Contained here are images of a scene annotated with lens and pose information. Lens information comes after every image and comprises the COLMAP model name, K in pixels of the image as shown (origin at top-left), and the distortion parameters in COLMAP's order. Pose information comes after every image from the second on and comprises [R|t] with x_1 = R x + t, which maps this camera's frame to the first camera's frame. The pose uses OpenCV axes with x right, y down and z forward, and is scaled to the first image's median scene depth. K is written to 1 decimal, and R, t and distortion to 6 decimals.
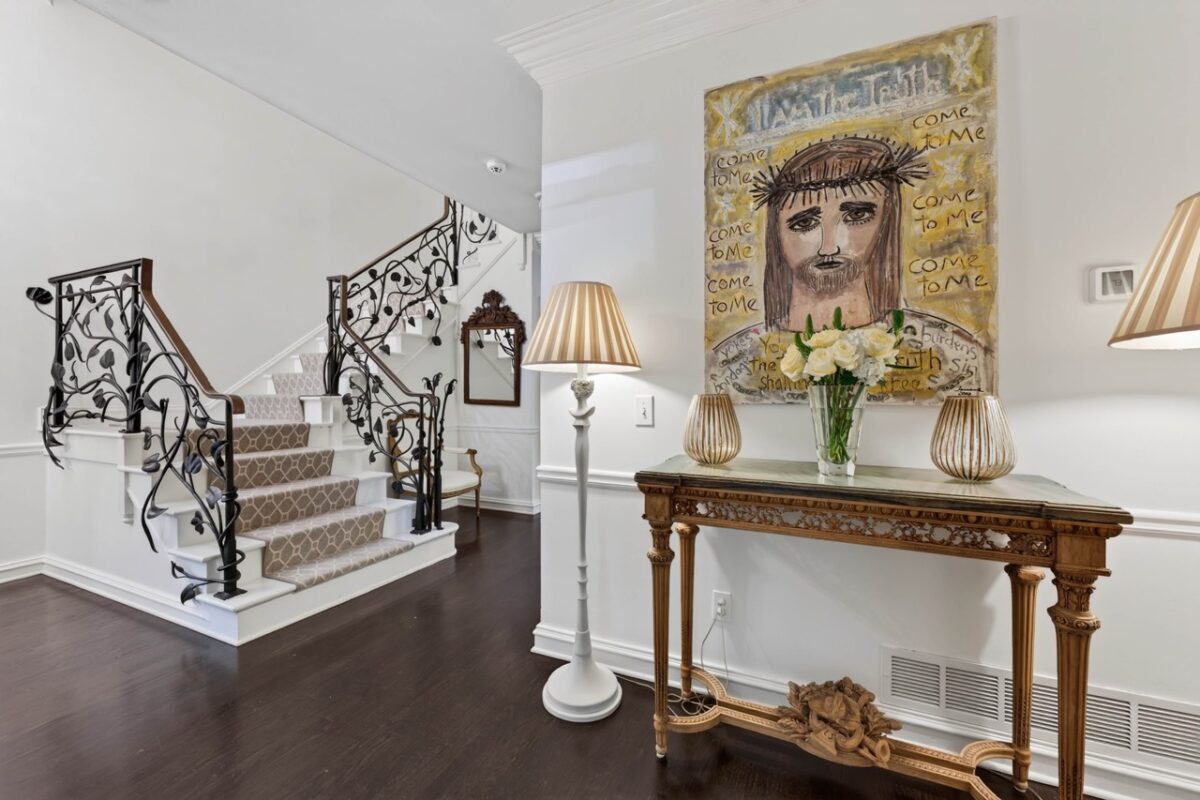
lens RADIAL K [[484.3, 0, 597.1], [0, 484.3, 397.6], [0, 0, 1]] dist [0.001721, 0.000063]
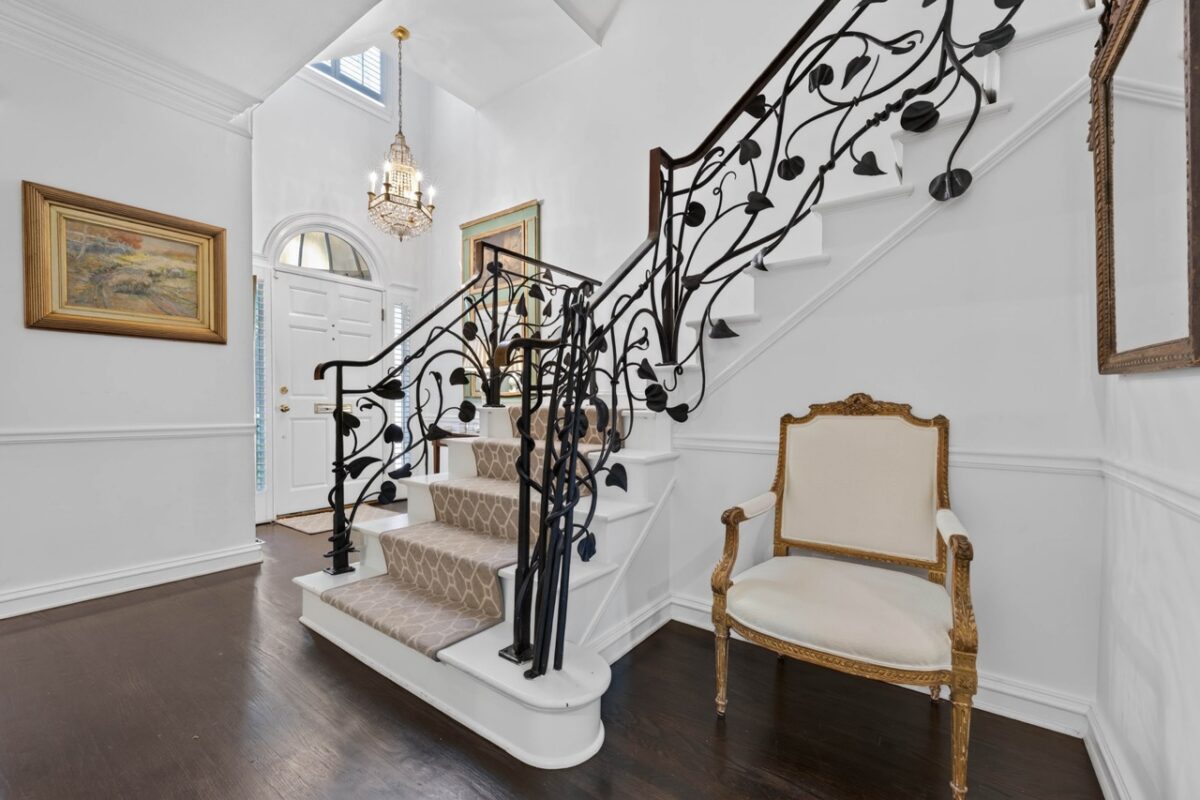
lens RADIAL K [[484.3, 0, 600.0], [0, 484.3, 407.3], [0, 0, 1]] dist [0.001721, 0.000063]
pose [[-0.211570, 0.012639, -0.977281, 0.041211], [-0.012092, 0.999806, 0.015548, 0.033238], [0.977288, 0.015106, -0.211376, 0.922754]]
